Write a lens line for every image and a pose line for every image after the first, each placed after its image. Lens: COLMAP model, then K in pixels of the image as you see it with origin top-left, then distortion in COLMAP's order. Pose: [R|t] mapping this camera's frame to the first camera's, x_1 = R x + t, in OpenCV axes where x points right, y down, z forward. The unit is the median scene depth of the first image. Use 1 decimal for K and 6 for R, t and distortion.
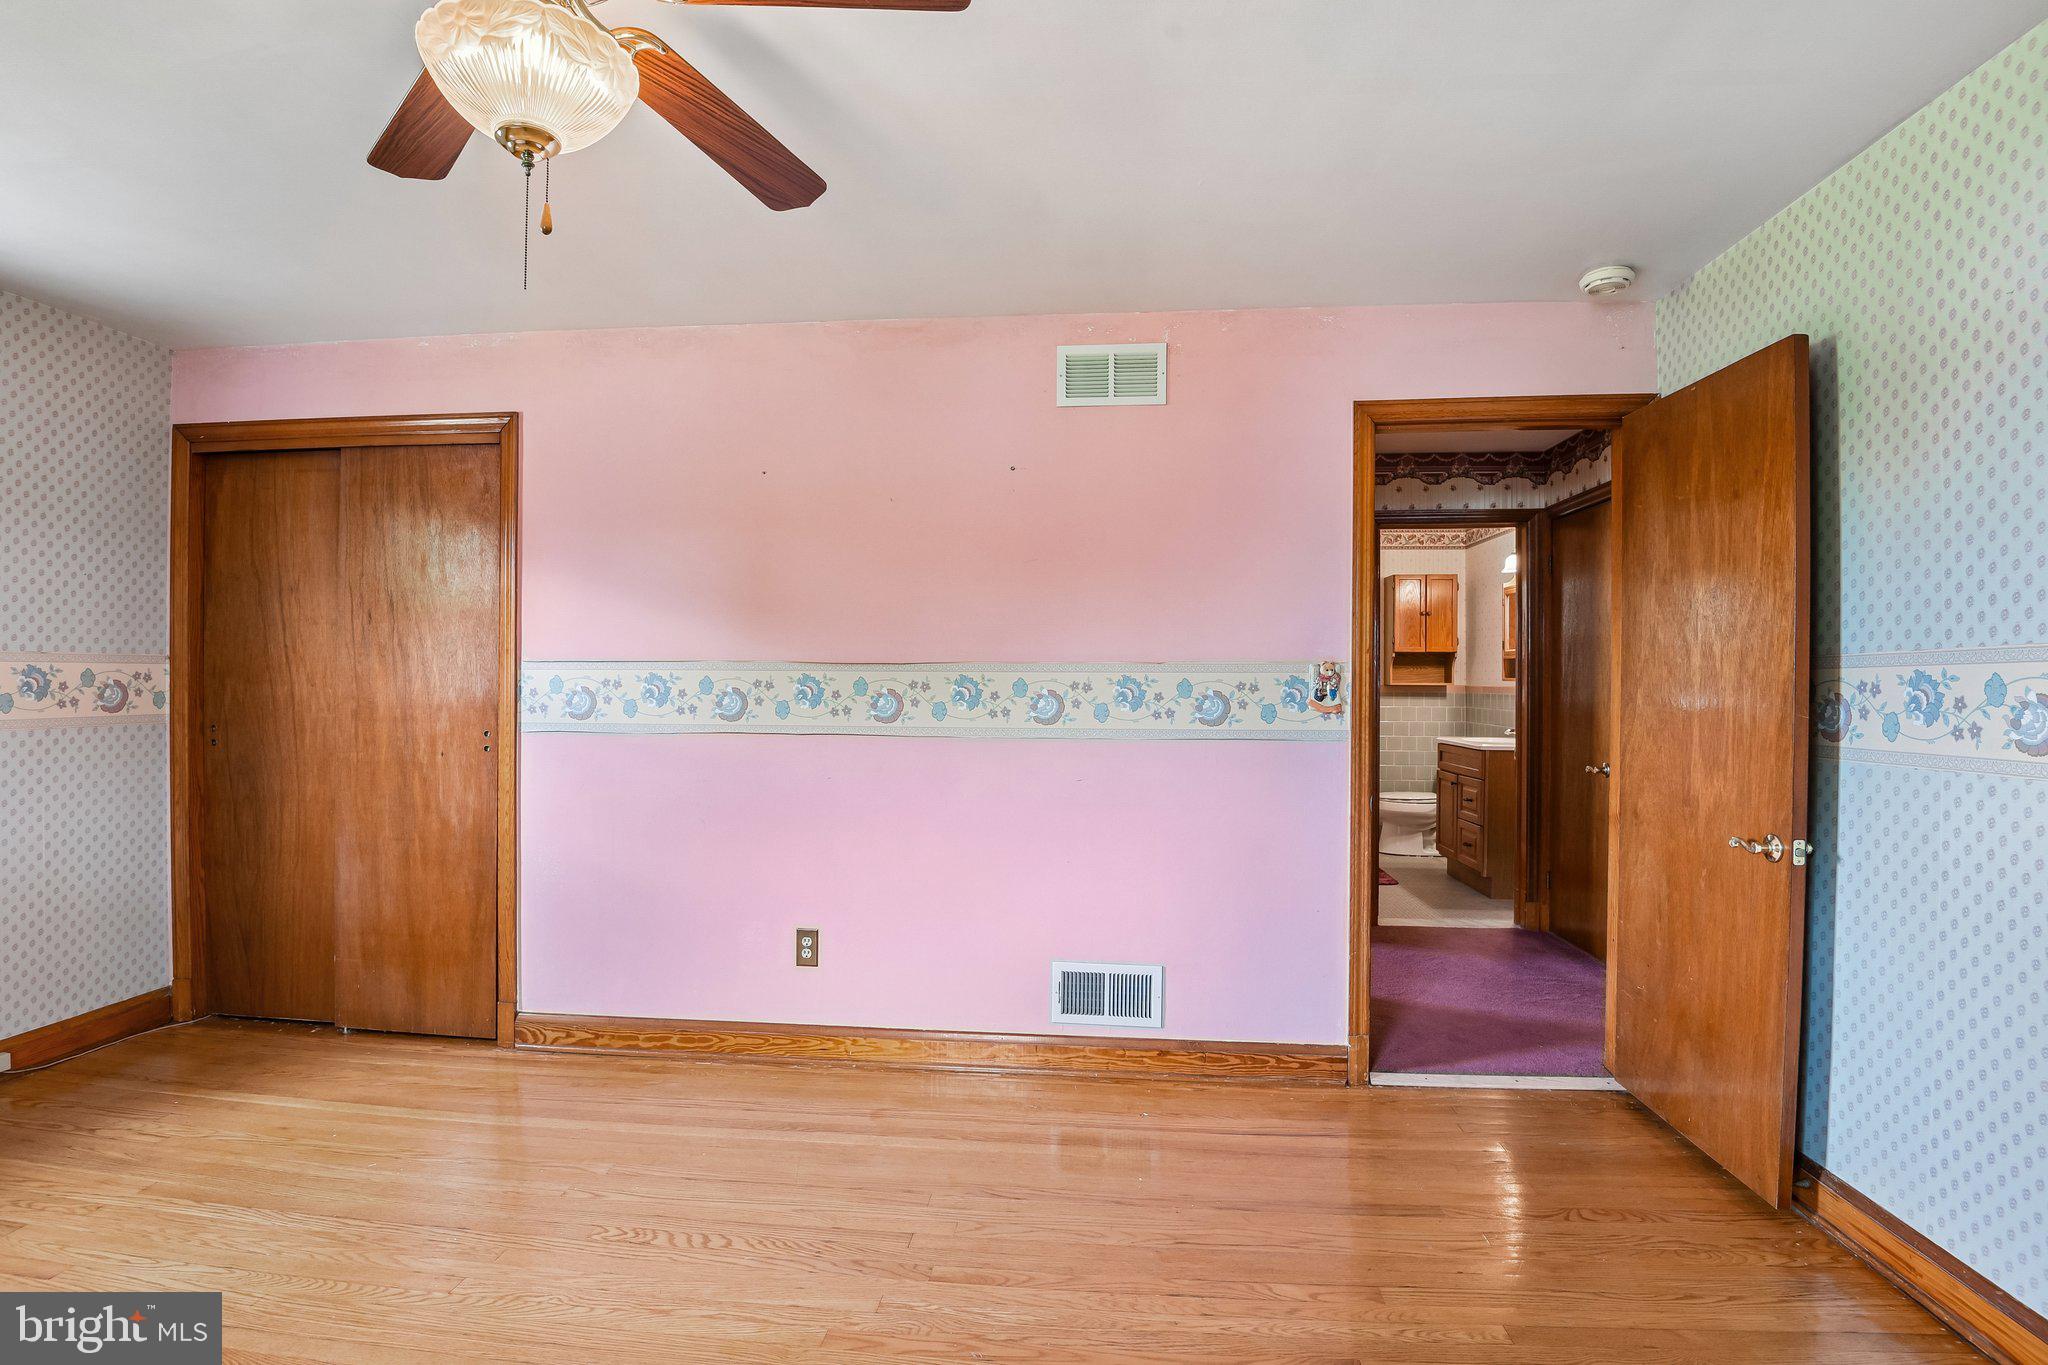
lens RADIAL K [[982.9, 0, 1097.6], [0, 982.9, 714.3], [0, 0, 1]] dist [-0.014273, -0.017345]
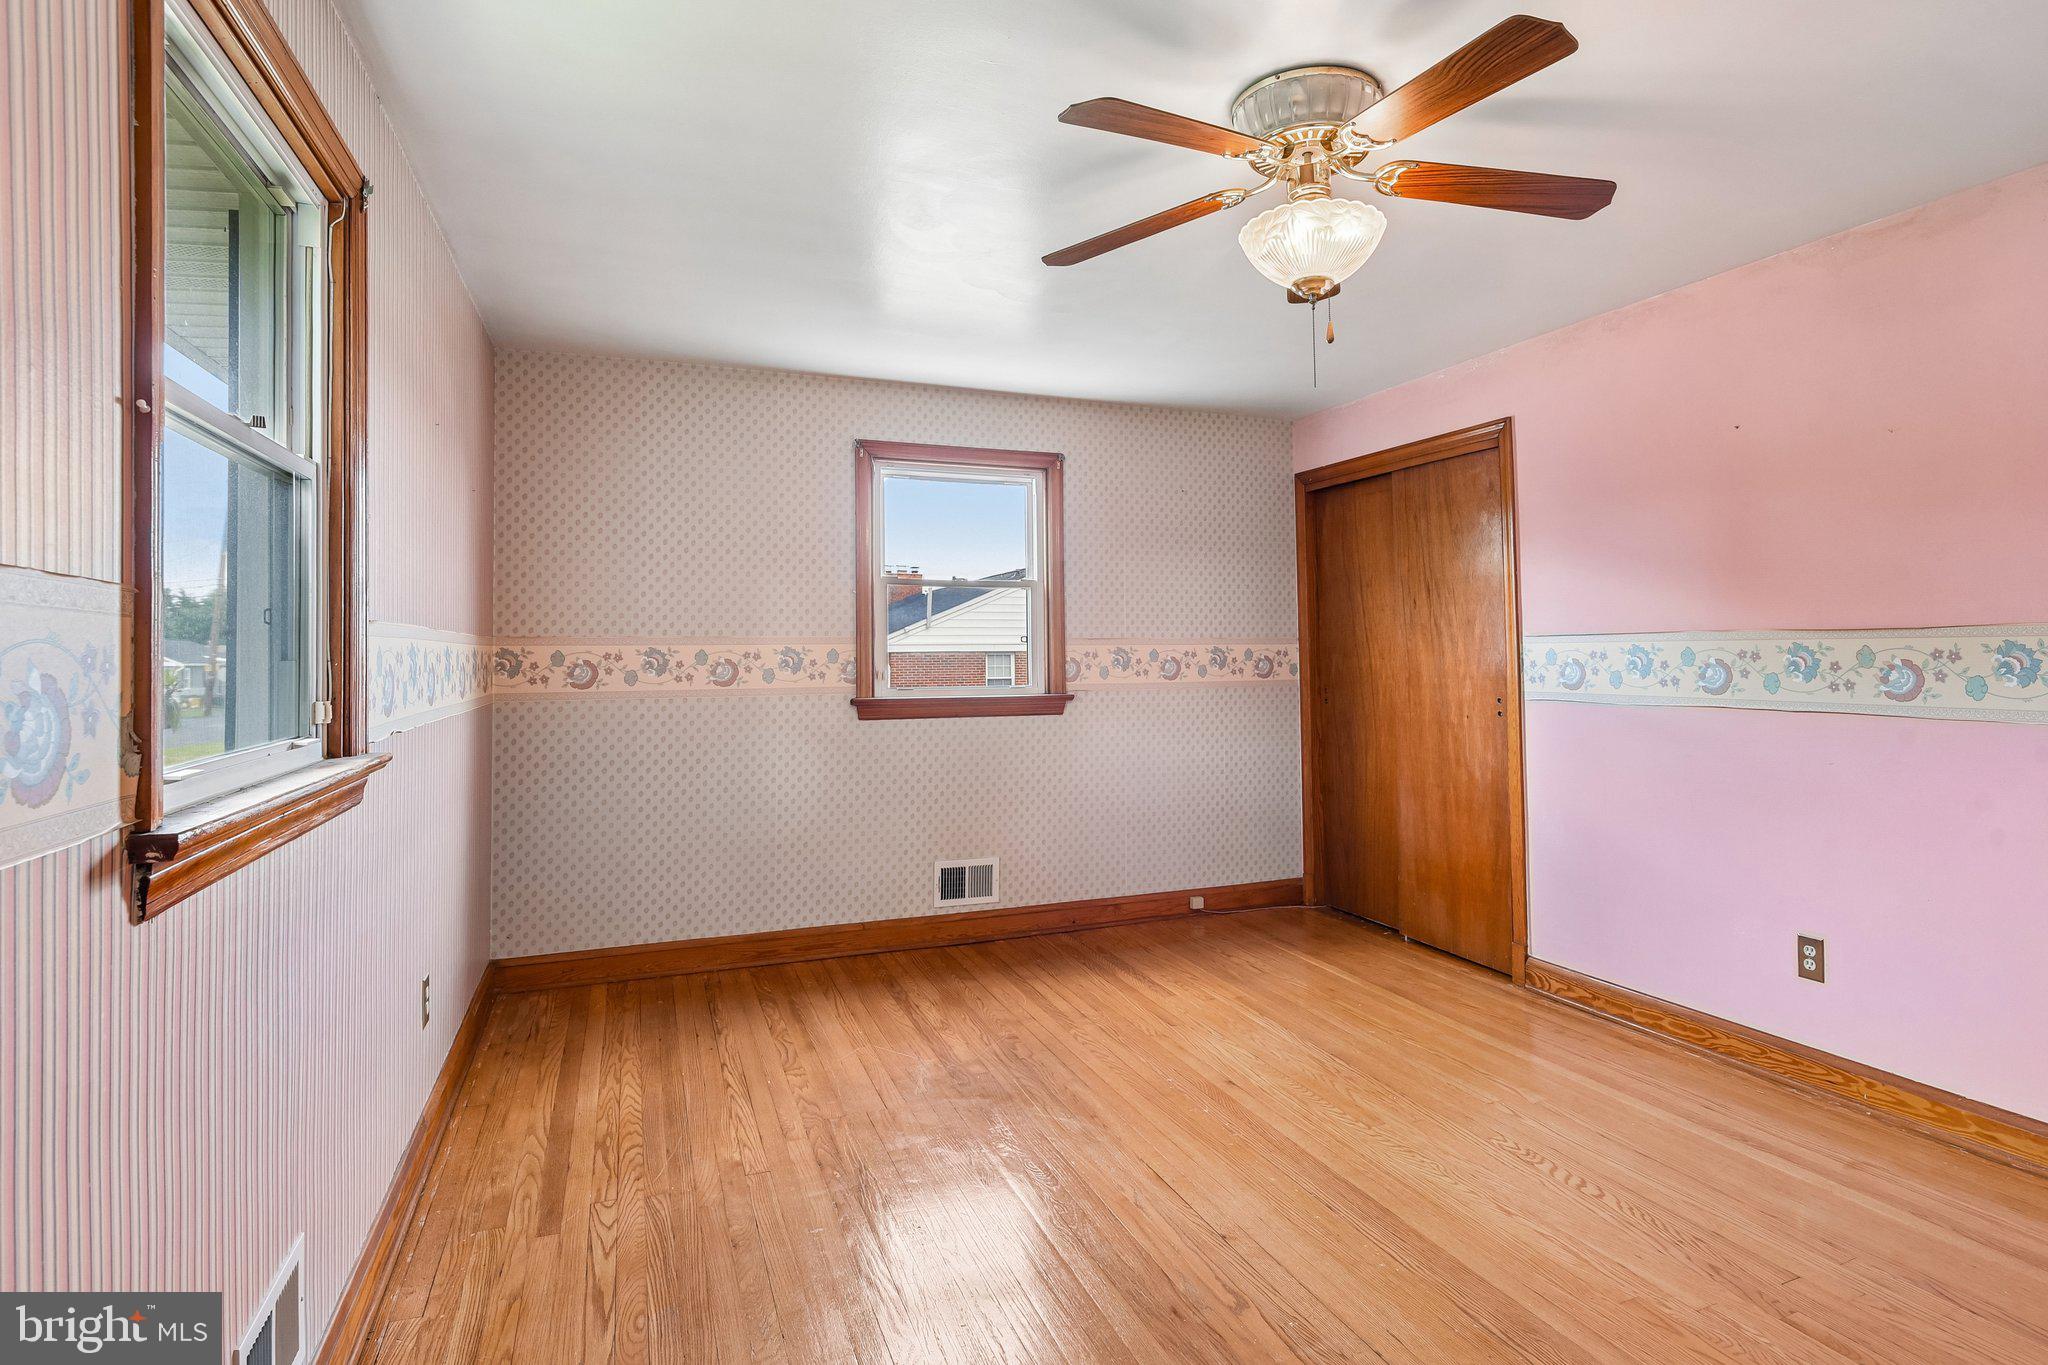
lens RADIAL K [[982.9, 0, 1014.5], [0, 982.9, 671.4], [0, 0, 1]] dist [-0.014273, -0.017345]
pose [[0.443994, 0.004869, -0.896016, 0.154567], [-0.018980, 0.999812, -0.003972, 0.001232], [0.895829, 0.018770, 0.444003, -0.014242]]
